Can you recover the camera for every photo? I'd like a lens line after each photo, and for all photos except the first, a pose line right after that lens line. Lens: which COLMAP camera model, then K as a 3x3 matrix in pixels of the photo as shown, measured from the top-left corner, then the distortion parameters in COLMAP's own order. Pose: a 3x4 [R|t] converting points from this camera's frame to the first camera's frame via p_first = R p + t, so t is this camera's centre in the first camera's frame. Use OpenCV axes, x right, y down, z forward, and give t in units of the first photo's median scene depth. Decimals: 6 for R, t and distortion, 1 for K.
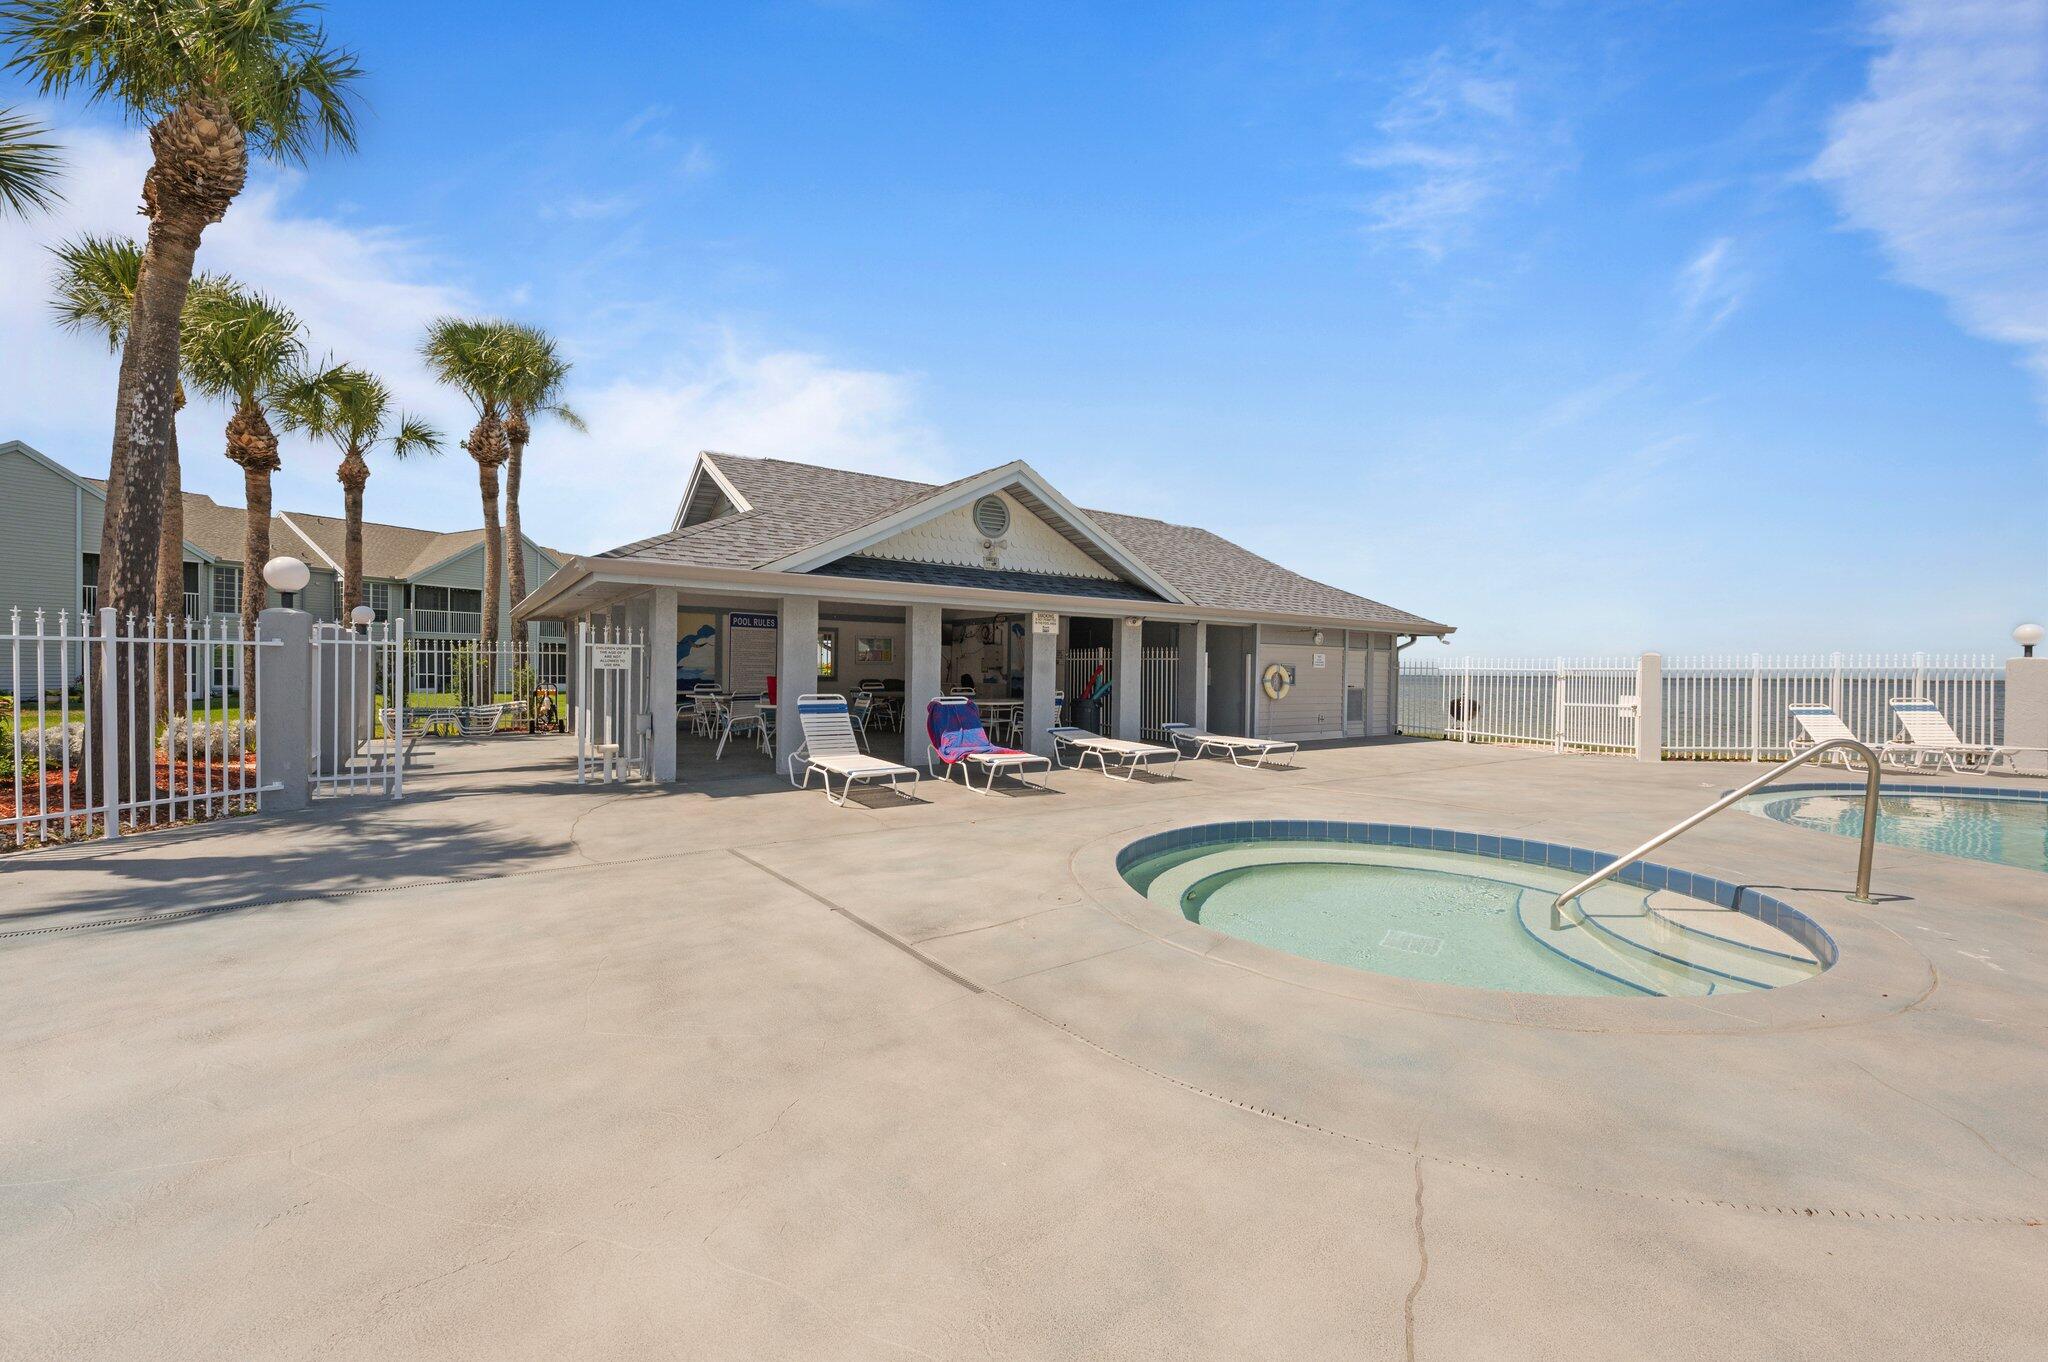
lens RADIAL K [[810.0, 0, 1033.3], [0, 810.0, 659.1], [0, 0, 1]] dist [-0.000138, -0.000313]
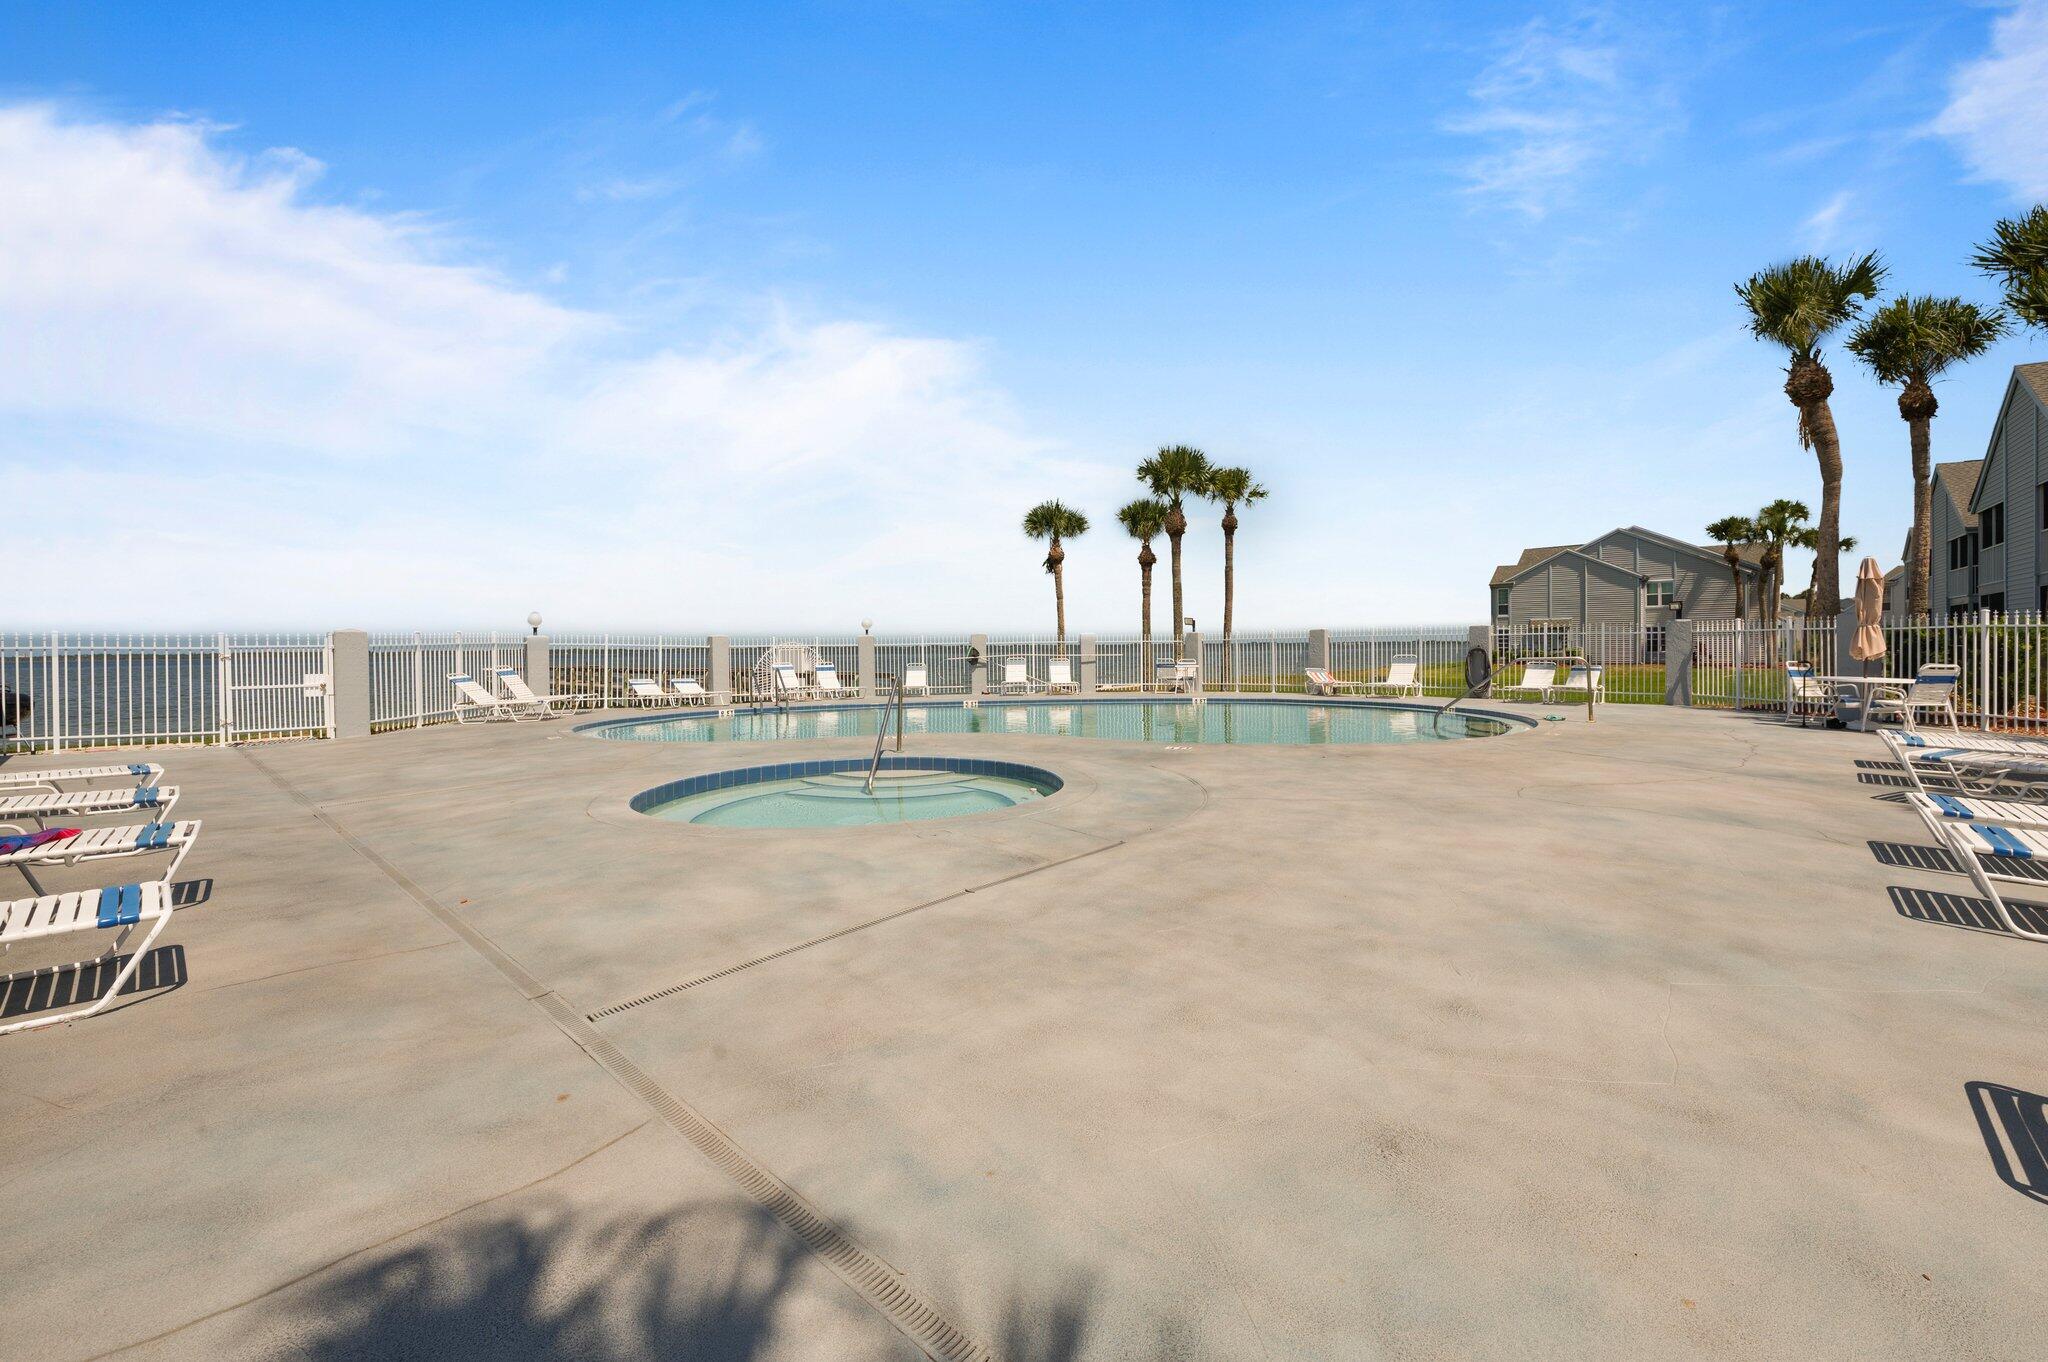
lens RADIAL K [[853.4, 0, 1032.1], [0, 853.4, 666.1], [0, 0, 1]] dist [0.005022, 0.000304]
pose [[-0.199151, -0.035131, 0.979339, -0.413719], [-0.001515, 0.999367, 0.035541, -0.000982], [-0.979968, 0.005594, -0.199078, 0.369125]]
